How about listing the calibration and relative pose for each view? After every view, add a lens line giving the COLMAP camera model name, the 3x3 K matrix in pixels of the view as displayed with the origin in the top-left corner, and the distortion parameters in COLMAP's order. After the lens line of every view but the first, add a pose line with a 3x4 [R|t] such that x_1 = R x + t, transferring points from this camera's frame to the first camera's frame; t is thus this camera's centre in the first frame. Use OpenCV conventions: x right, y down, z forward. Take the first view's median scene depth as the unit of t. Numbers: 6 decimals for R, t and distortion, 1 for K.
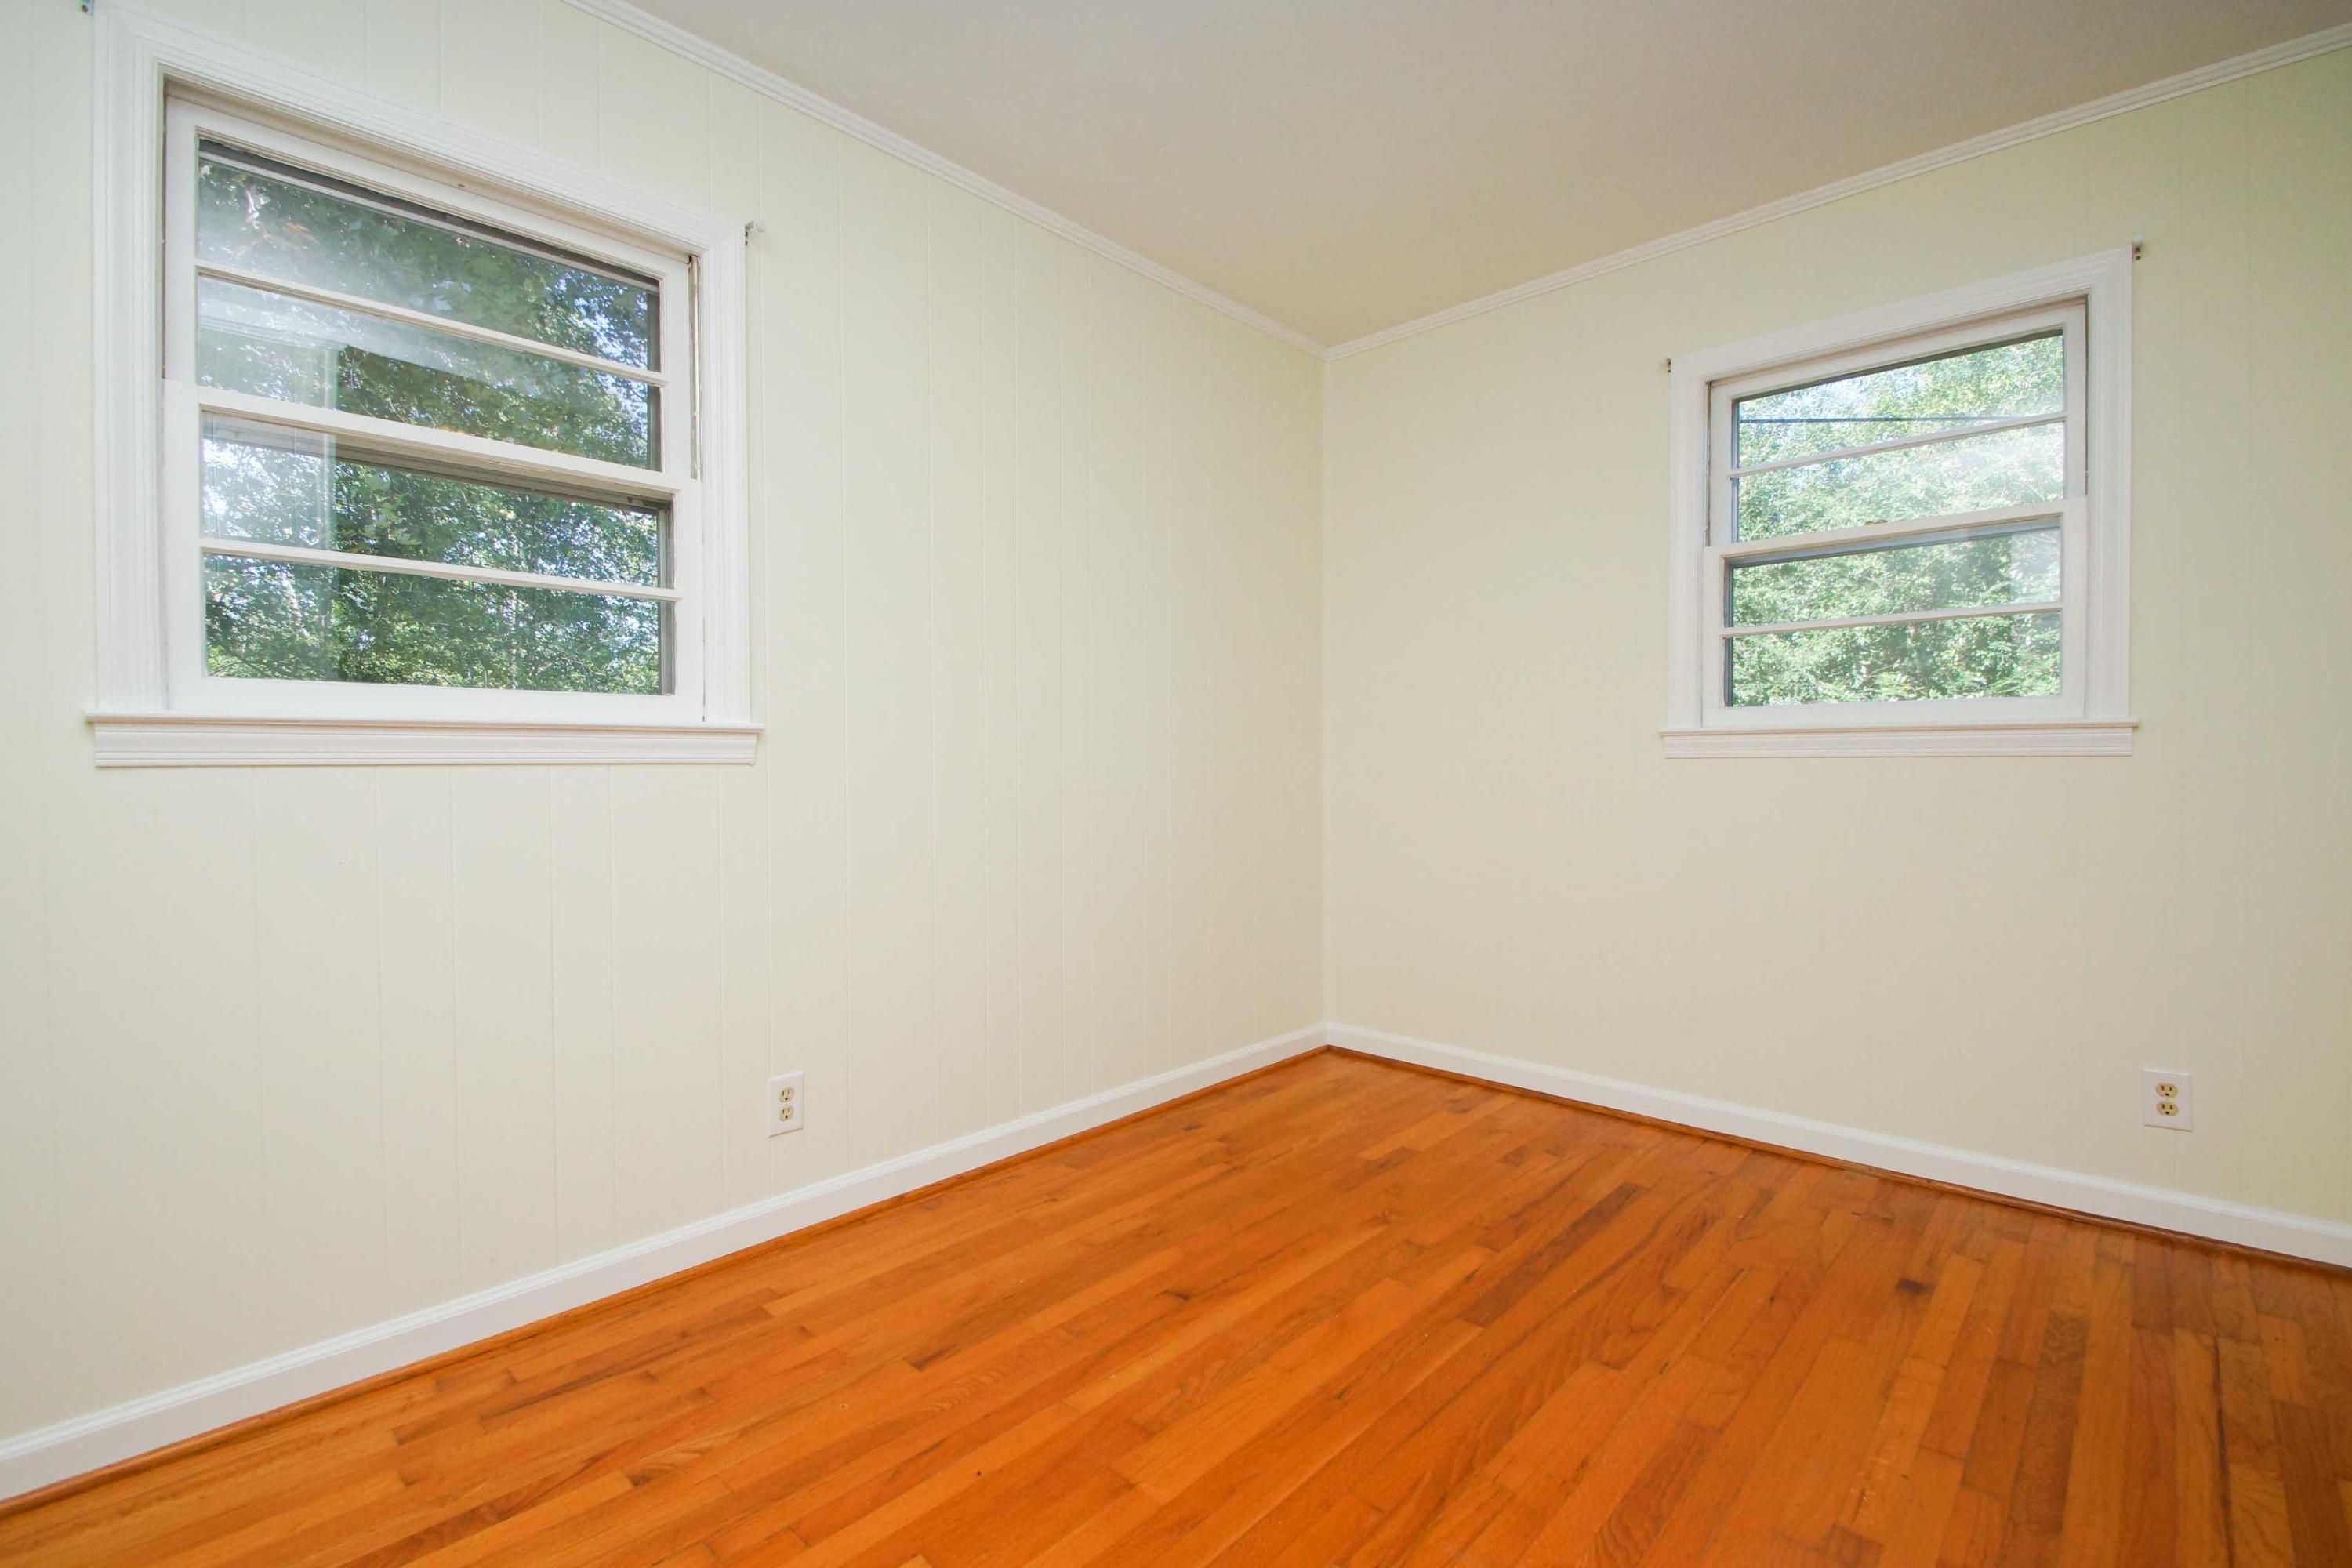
lens RADIAL K [[1037.7, 0, 1175.3], [0, 1037.7, 793.9], [0, 0, 1]] dist [0.003080, -0.012302]
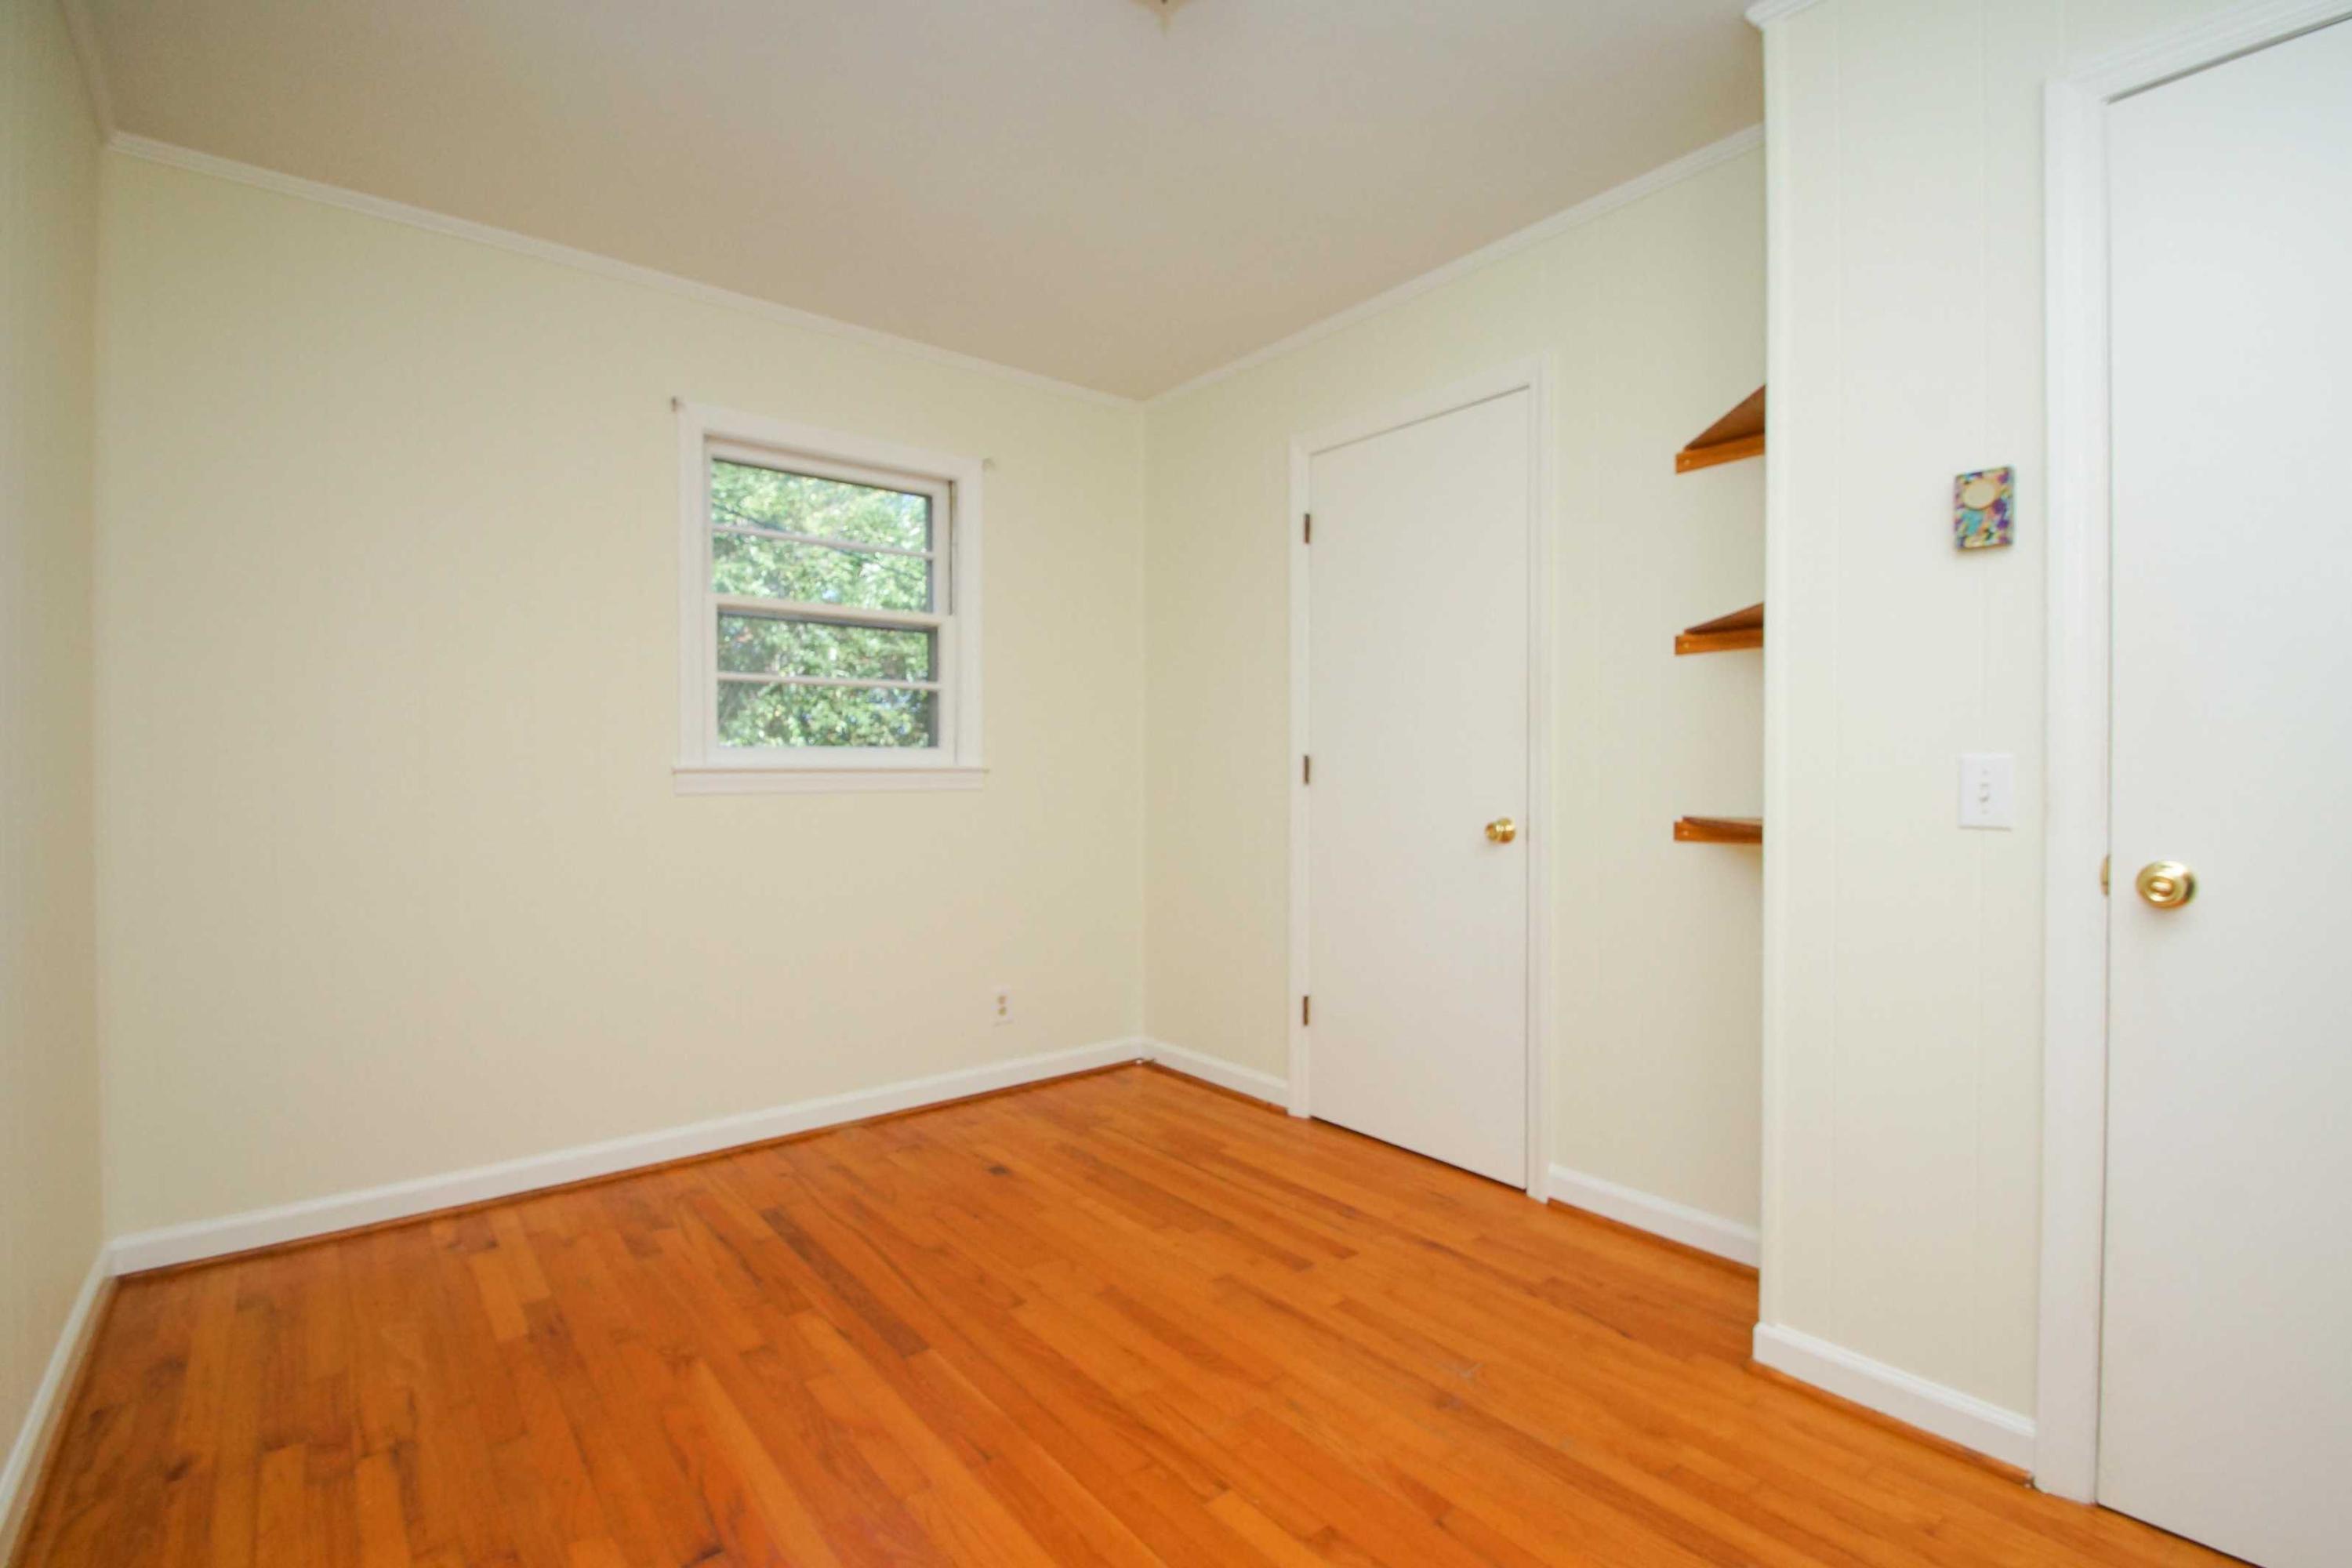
lens RADIAL K [[1037.7, 0, 1175.3], [0, 1037.7, 793.9], [0, 0, 1]] dist [0.003080, -0.012302]
pose [[0.136598, -0.017756, 0.990467, -0.576323], [0.034212, 0.999327, 0.013196, -0.041649], [-0.990036, 0.032083, 0.137114, 0.490494]]
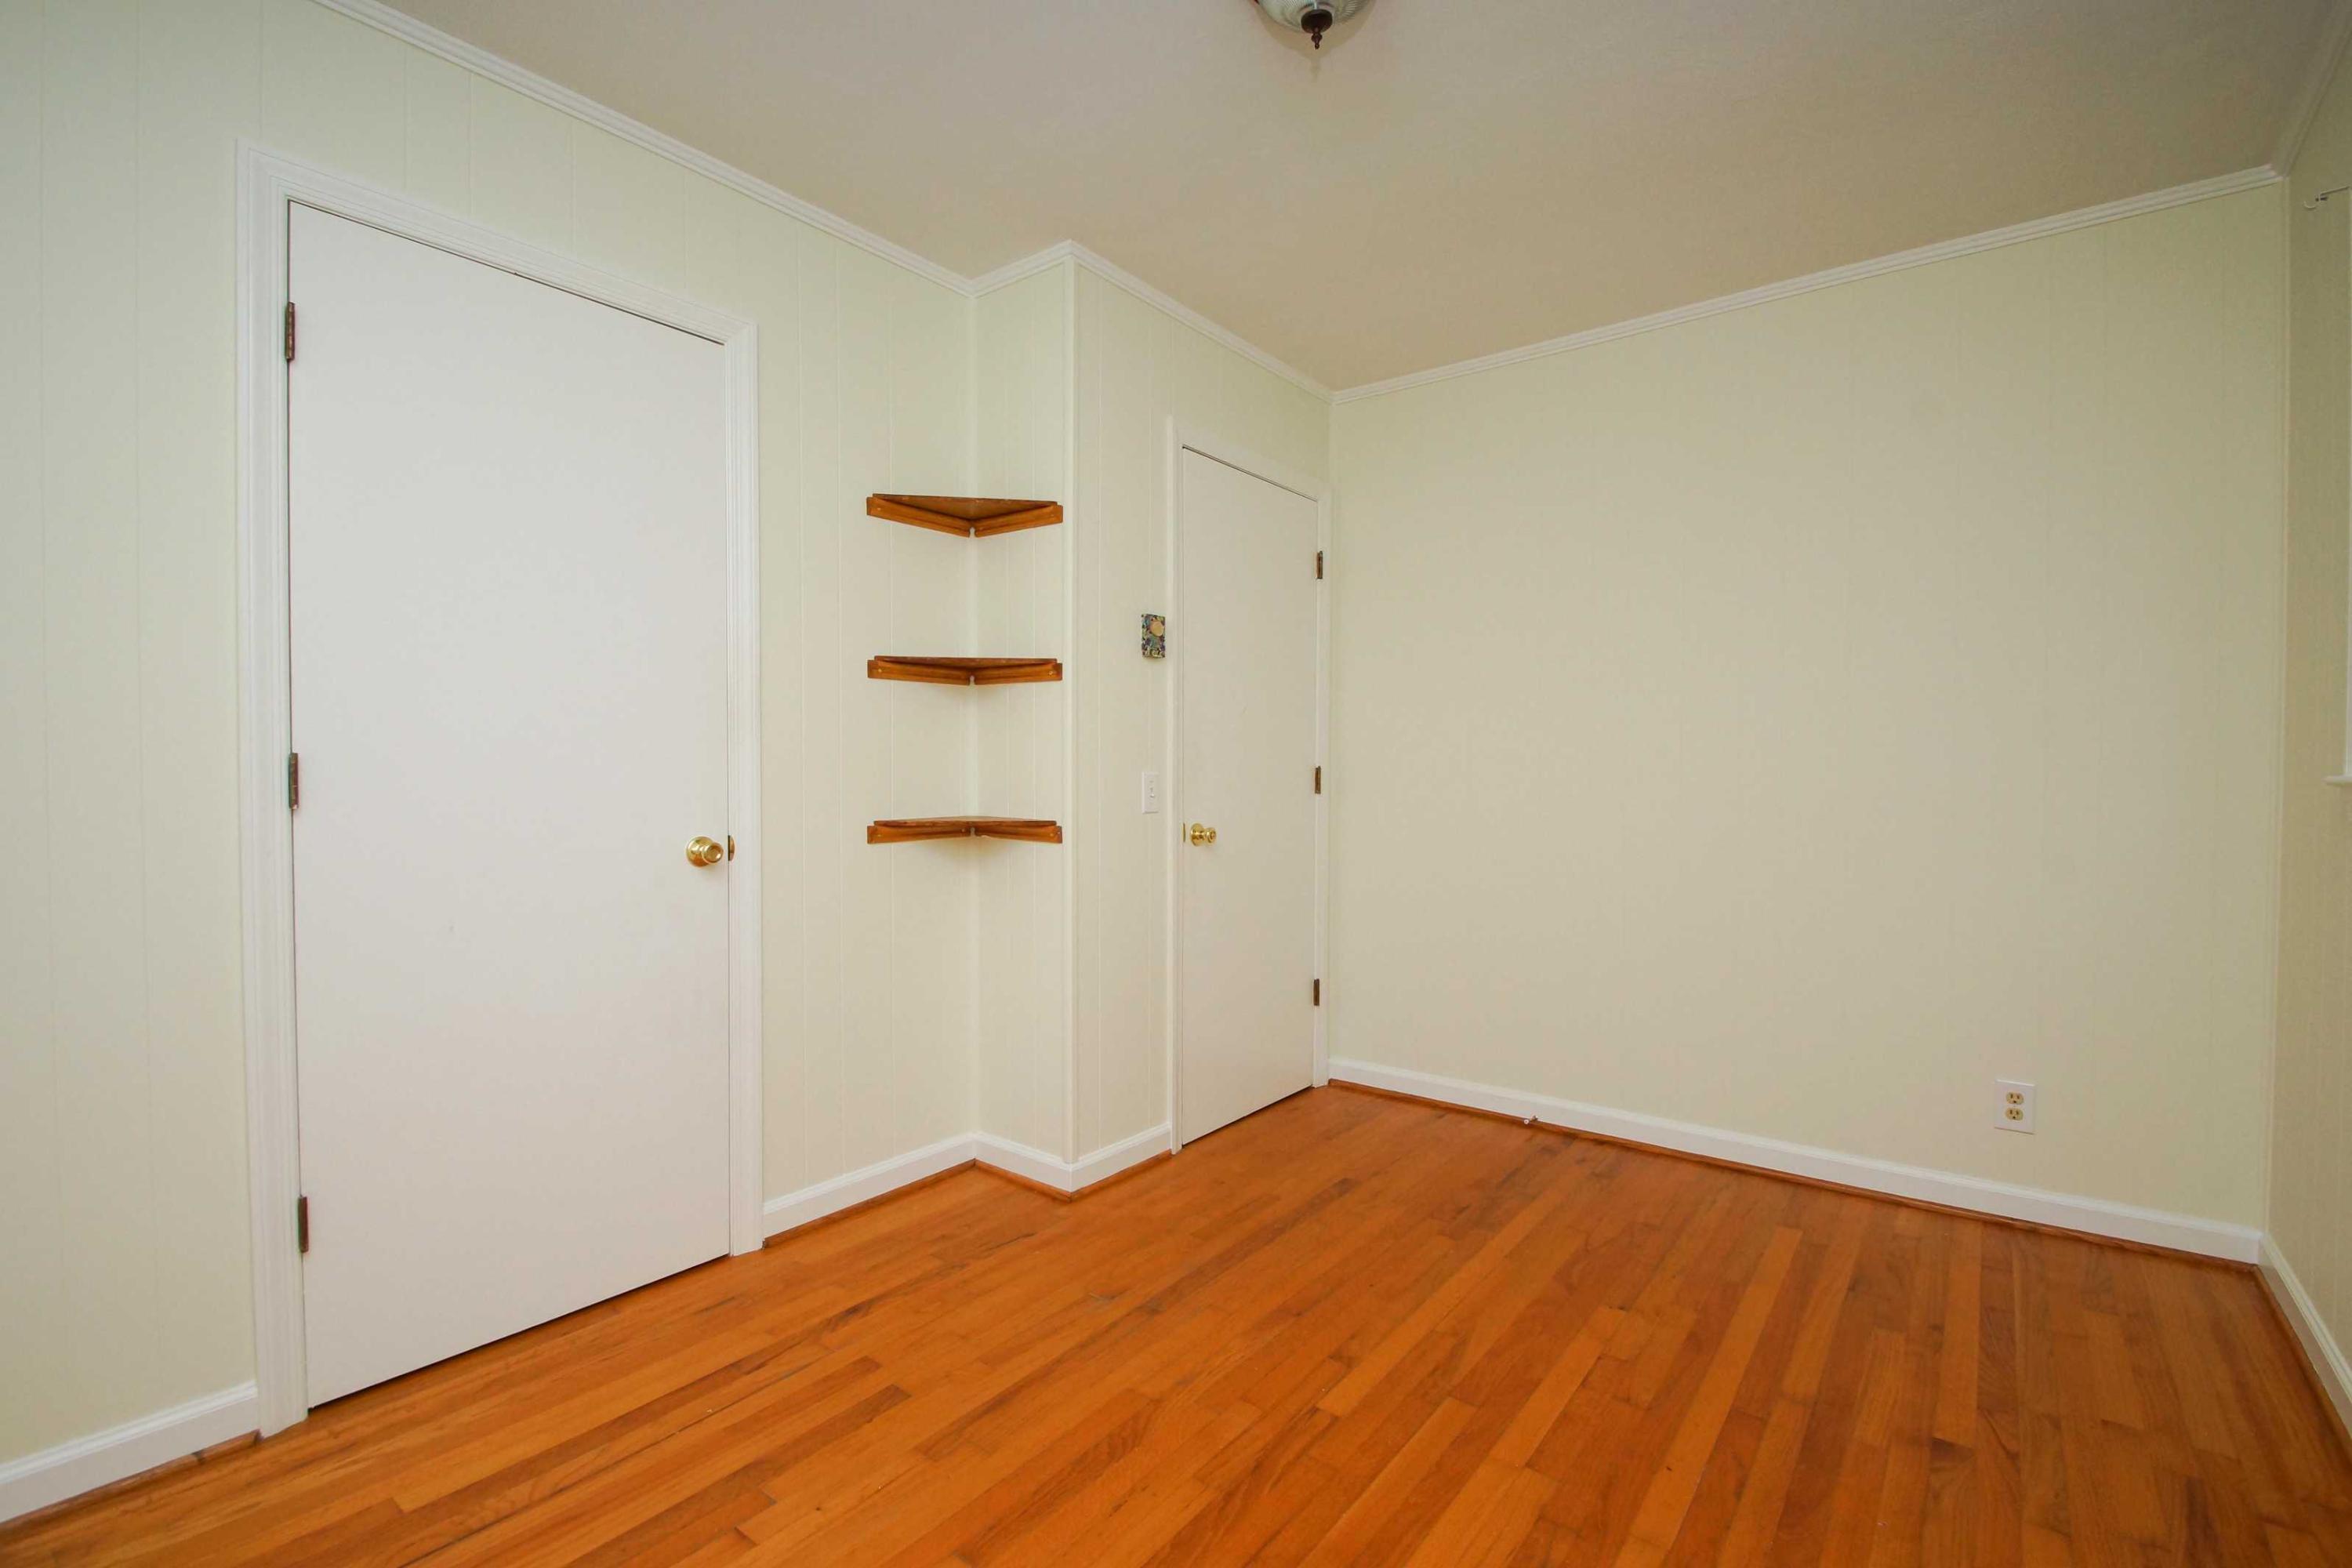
lens RADIAL K [[1037.7, 0, 1175.3], [0, 1037.7, 793.9], [0, 0, 1]] dist [0.003080, -0.012302]
pose [[-0.996452, 0.001713, -0.084147, 0.279568], [-0.002782, 0.998576, 0.053272, -0.080293], [0.084118, 0.053317, -0.995028, 1.323909]]
